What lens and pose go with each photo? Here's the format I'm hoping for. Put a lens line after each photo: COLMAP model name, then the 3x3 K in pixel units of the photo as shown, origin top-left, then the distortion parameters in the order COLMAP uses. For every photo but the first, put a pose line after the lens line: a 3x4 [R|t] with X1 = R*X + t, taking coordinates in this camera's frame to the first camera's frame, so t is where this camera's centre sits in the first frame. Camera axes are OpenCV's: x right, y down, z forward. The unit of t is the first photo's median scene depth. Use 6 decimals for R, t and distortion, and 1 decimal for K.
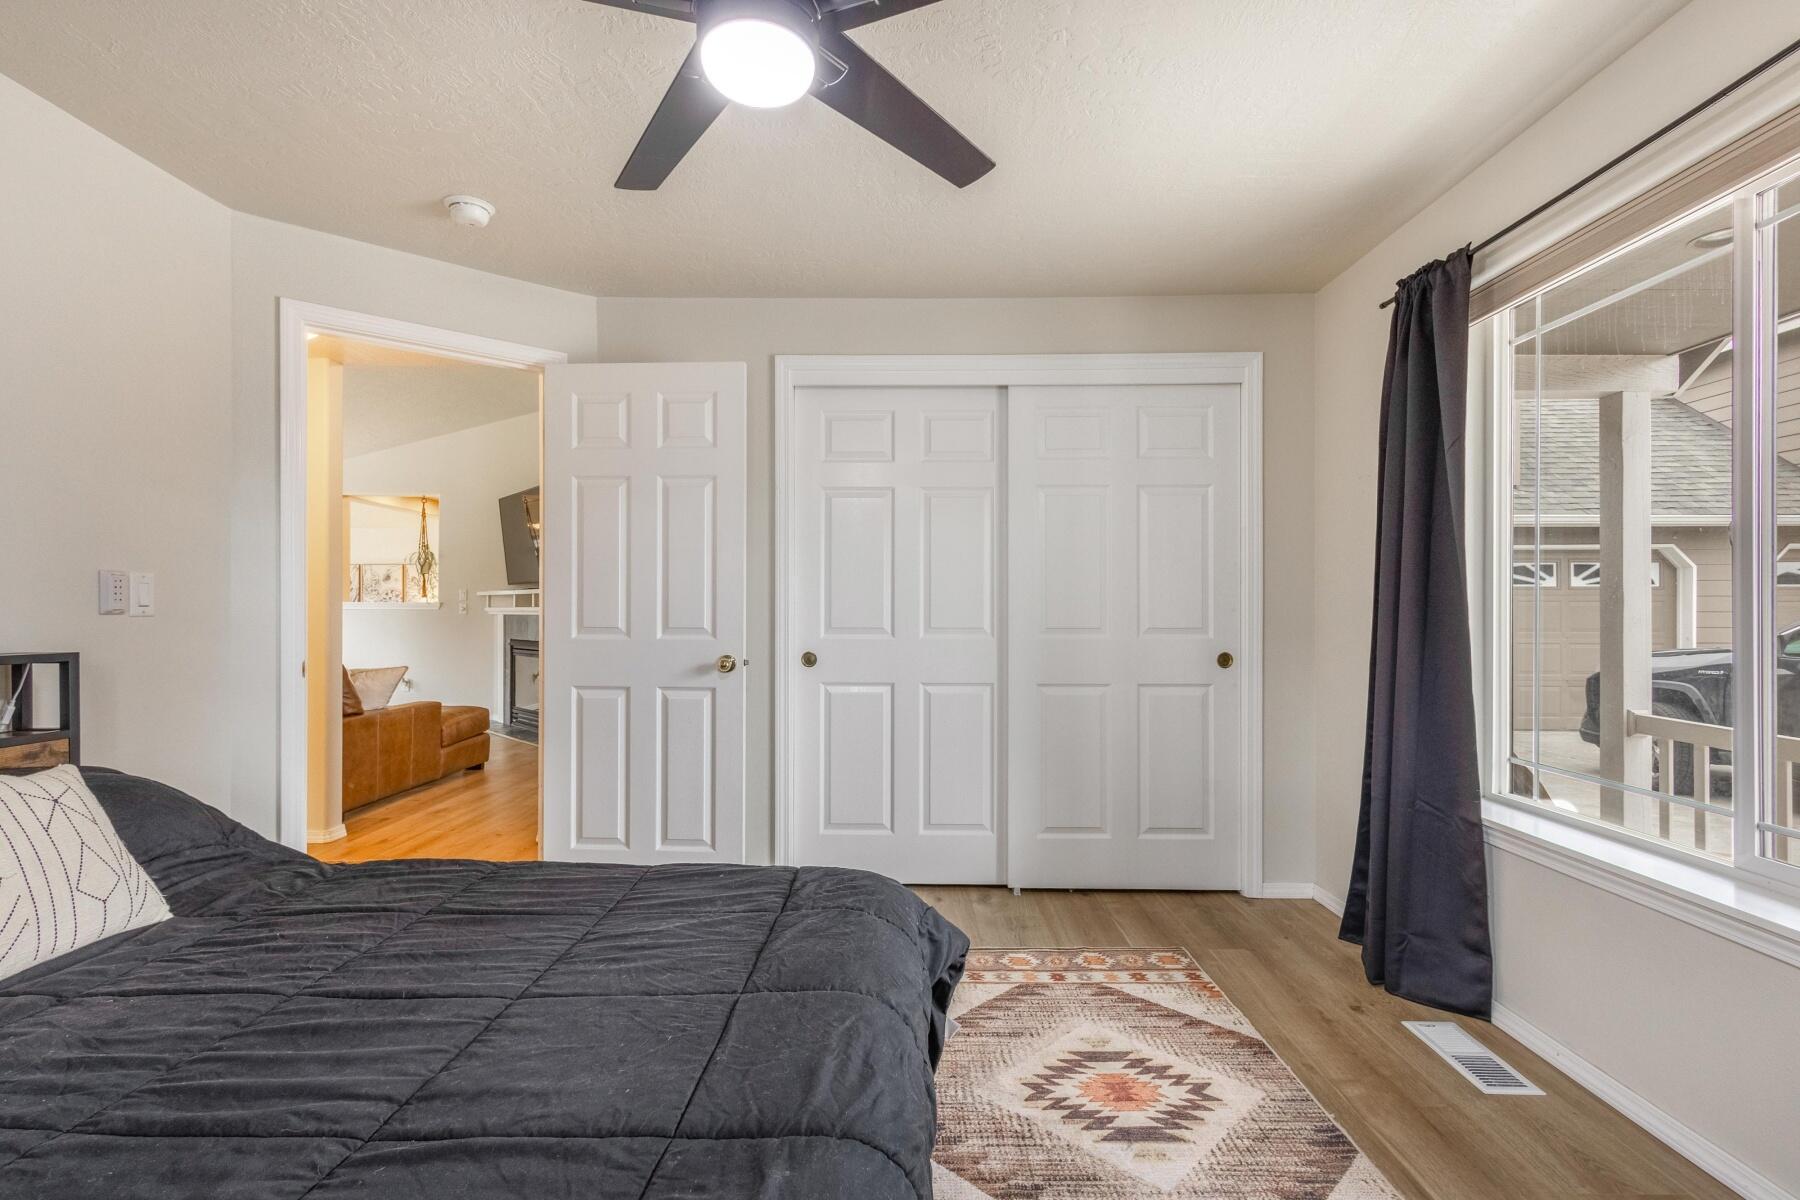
lens RADIAL K [[838.4, 0, 900.0], [0, 838.4, 600.0], [0, 0, 1]] dist [0.000156, -0.001009]
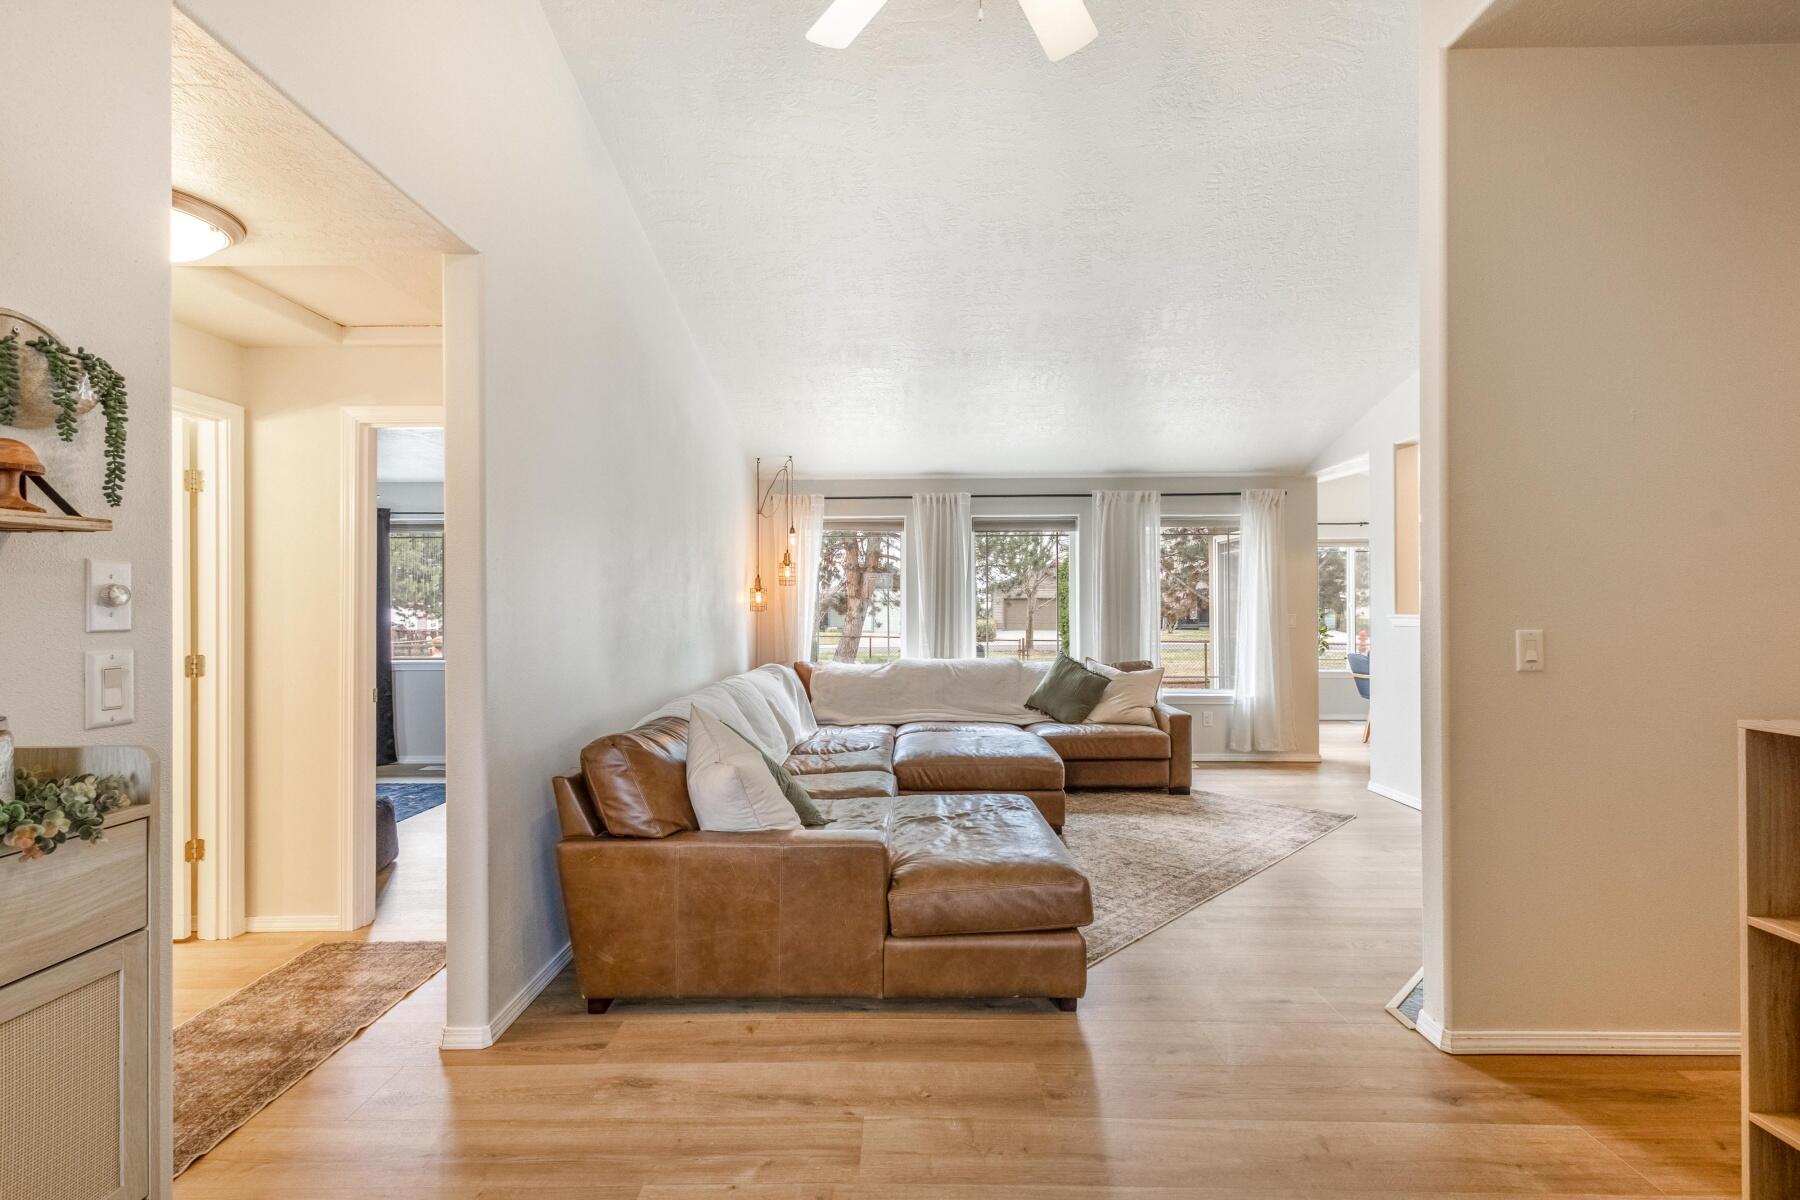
lens RADIAL K [[838.4, 0, 900.0], [0, 838.4, 600.0], [0, 0, 1]] dist [0.000156, -0.001009]
pose [[-0.000435, -0.008331, -0.999965, -0.041780], [0.015373, 0.999847, -0.008337, -0.010020], [0.999882, -0.015376, -0.000307, 0.692659]]
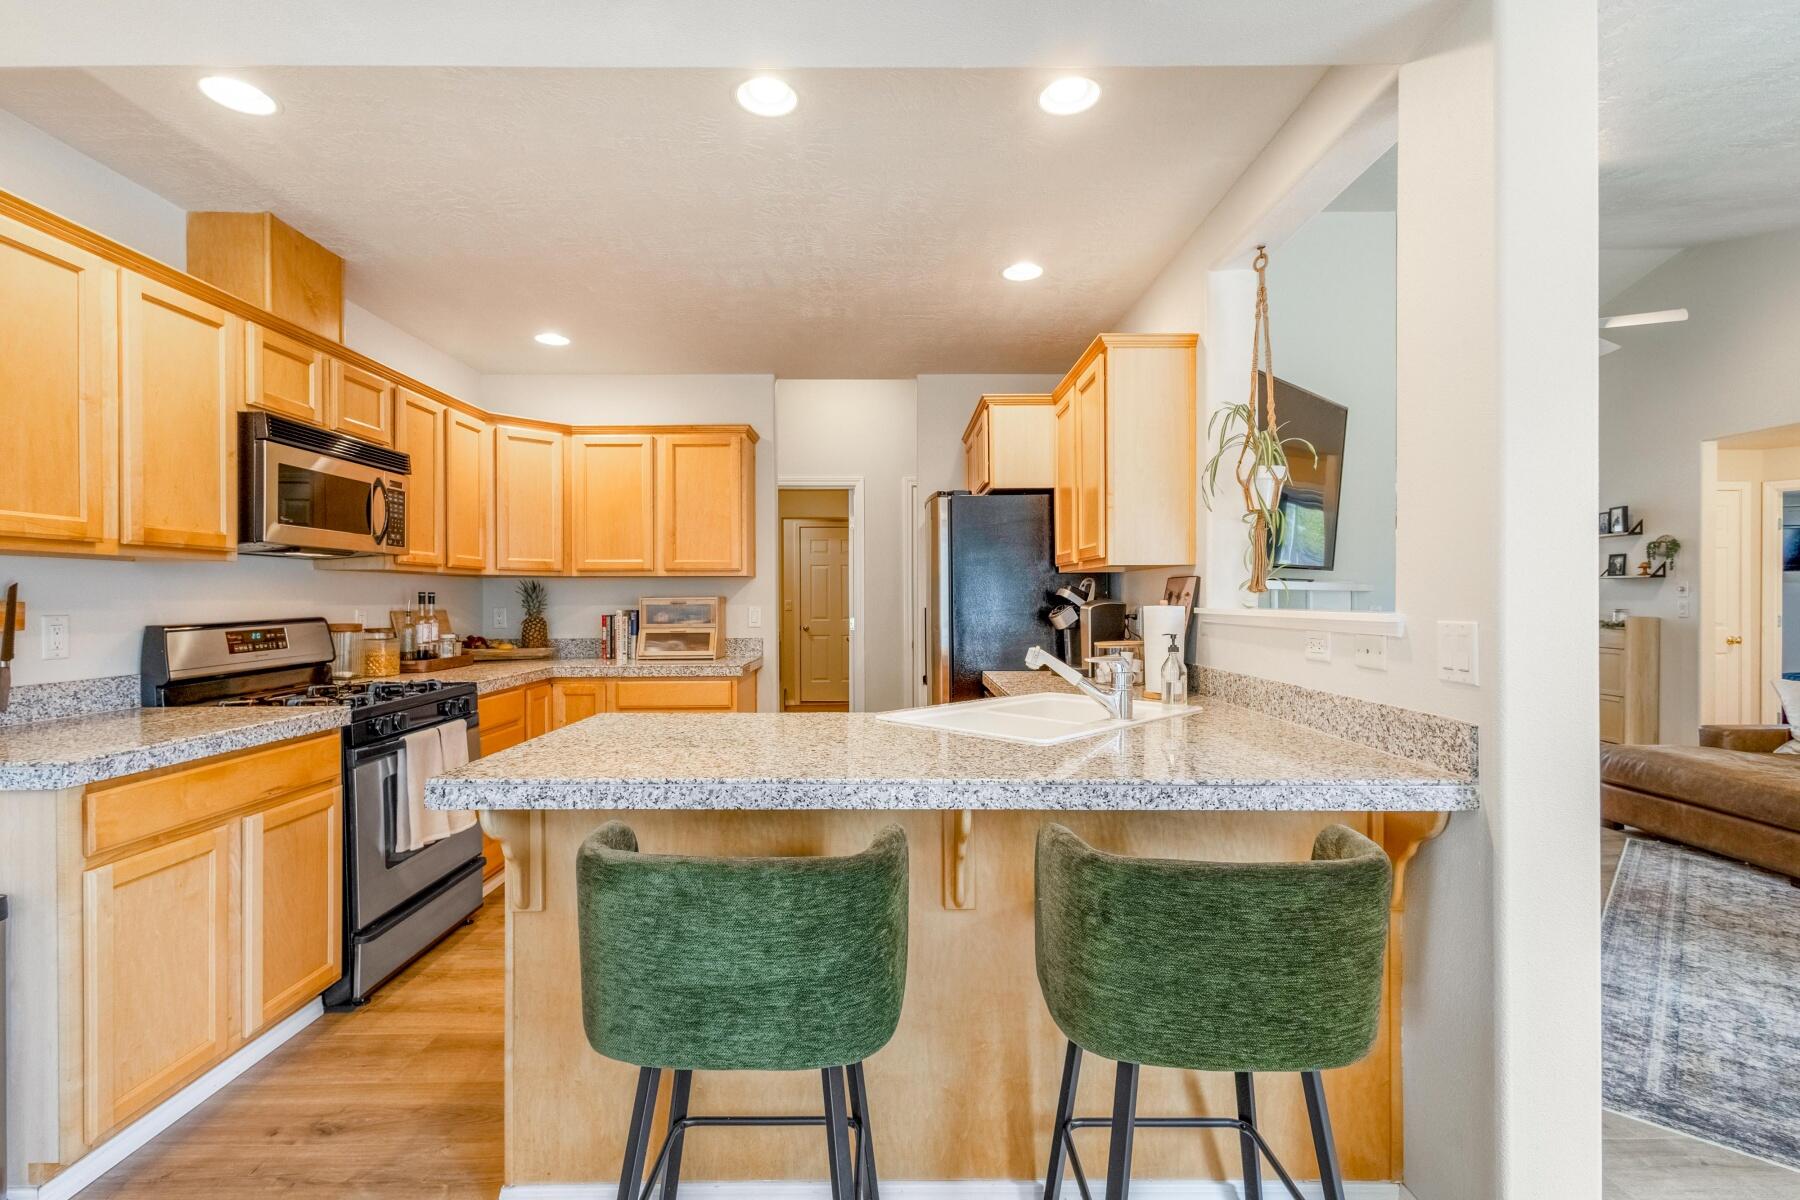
lens RADIAL K [[838.4, 0, 900.0], [0, 838.4, 600.0], [0, 0, 1]] dist [0.000156, -0.001009]
pose [[-0.016913, -0.006215, 0.999838, -0.956201], [-0.009739, 0.999934, 0.006051, -0.002070], [-0.999810, -0.009635, -0.016973, 1.258315]]
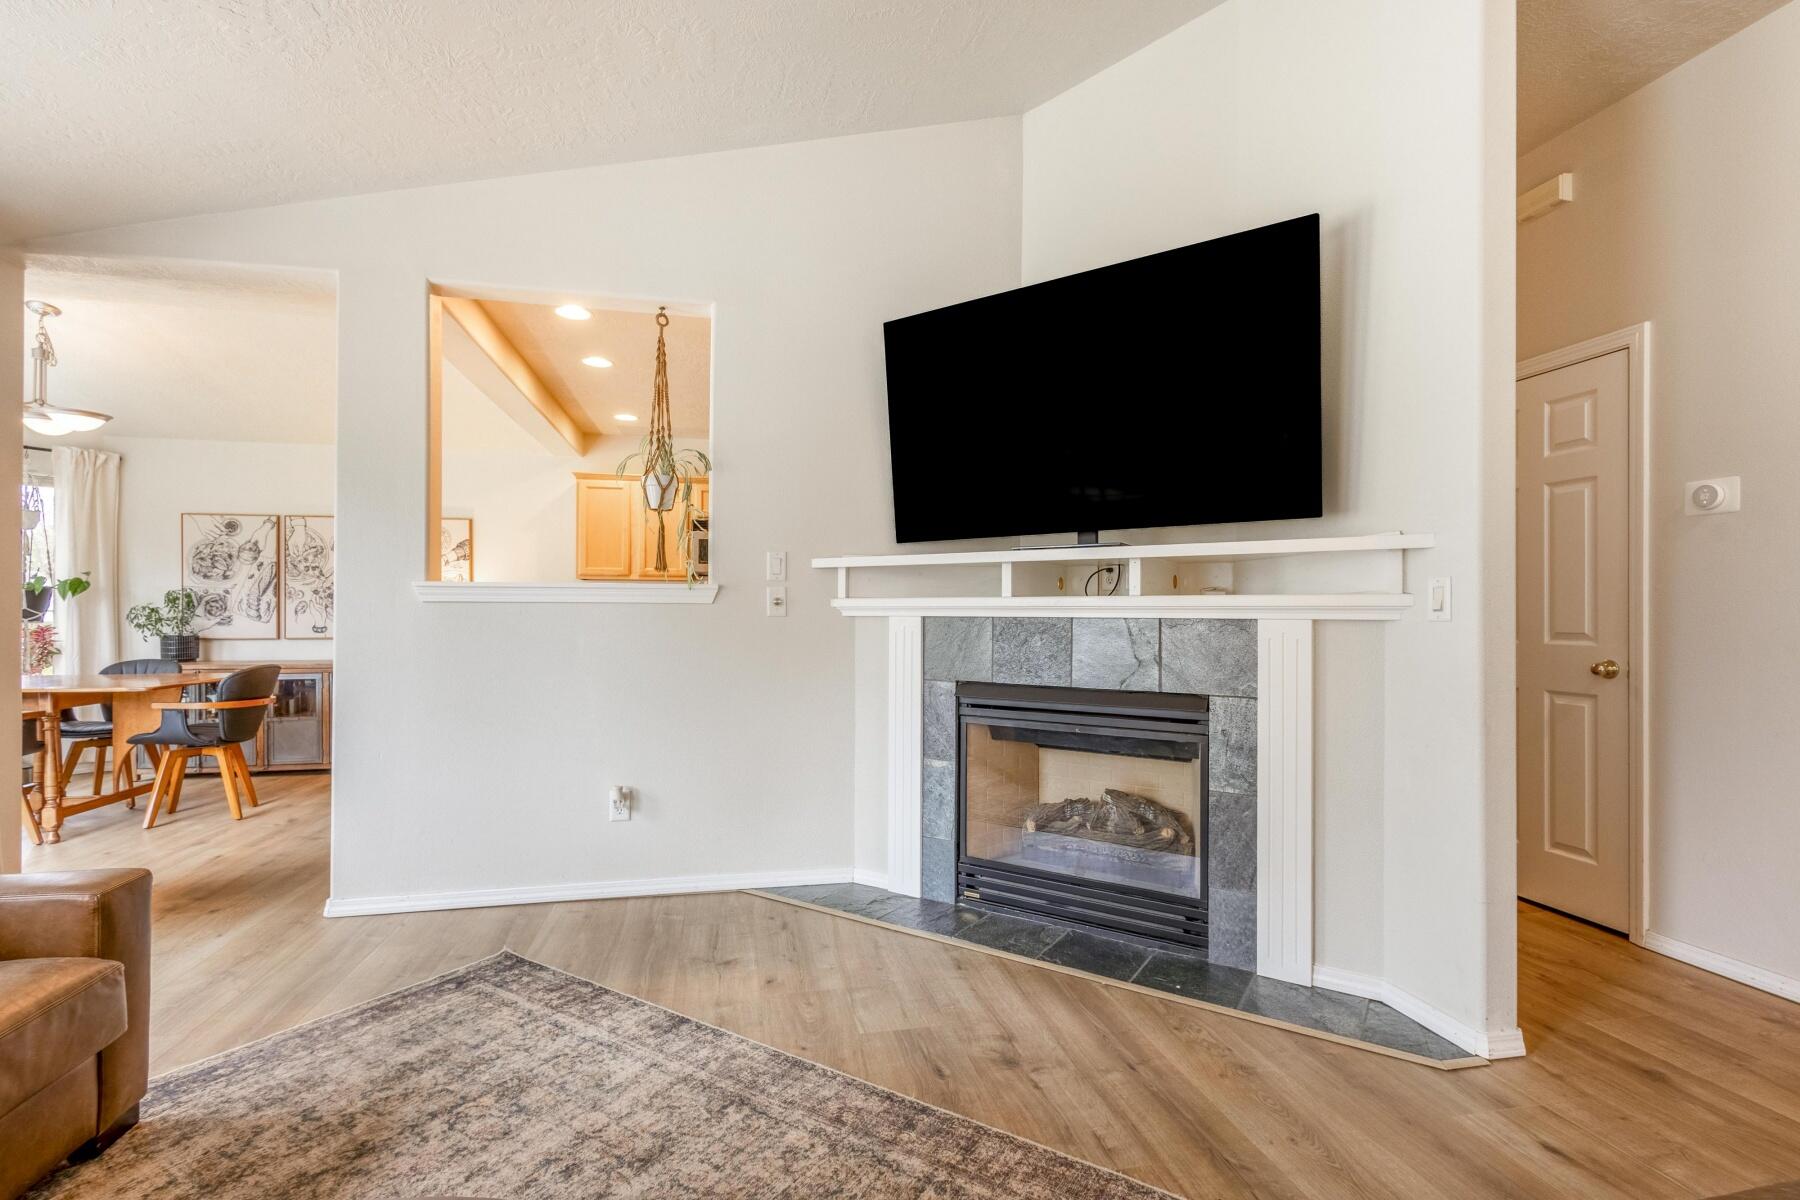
lens RADIAL K [[838.4, 0, 900.0], [0, 838.4, 600.0], [0, 0, 1]] dist [0.000156, -0.001009]
pose [[0.976721, 0.002355, 0.214501, -0.605738], [-0.002111, 0.999997, -0.001367, 0.011650], [-0.214503, 0.000882, 0.976723, 0.668707]]
